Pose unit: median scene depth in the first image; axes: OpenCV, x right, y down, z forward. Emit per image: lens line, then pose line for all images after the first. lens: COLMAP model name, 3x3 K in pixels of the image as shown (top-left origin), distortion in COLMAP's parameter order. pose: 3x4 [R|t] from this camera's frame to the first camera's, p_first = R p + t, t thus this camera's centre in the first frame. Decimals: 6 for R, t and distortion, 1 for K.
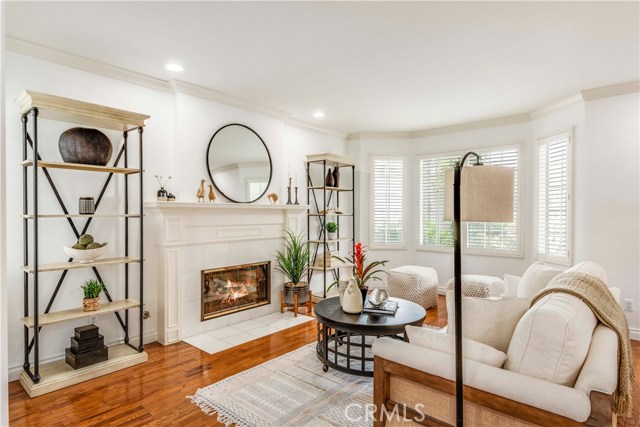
lens RADIAL K [[346.8, 0, 317.8], [0, 346.8, 215.6], [0, 0, 1]] dist [0.003615, 0.000368]
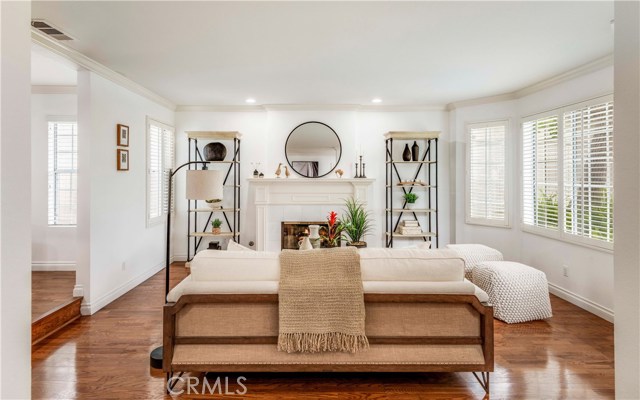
lens RADIAL K [[336.8, 0, 305.4], [0, 336.8, 175.9], [0, 0, 1]] dist [0.034153, 0.000566]
pose [[0.653965, -0.000540, -0.756525, 0.726887], [-0.005978, 0.999965, -0.005882, -0.032281], [0.756501, 0.008369, 0.653939, 0.079682]]
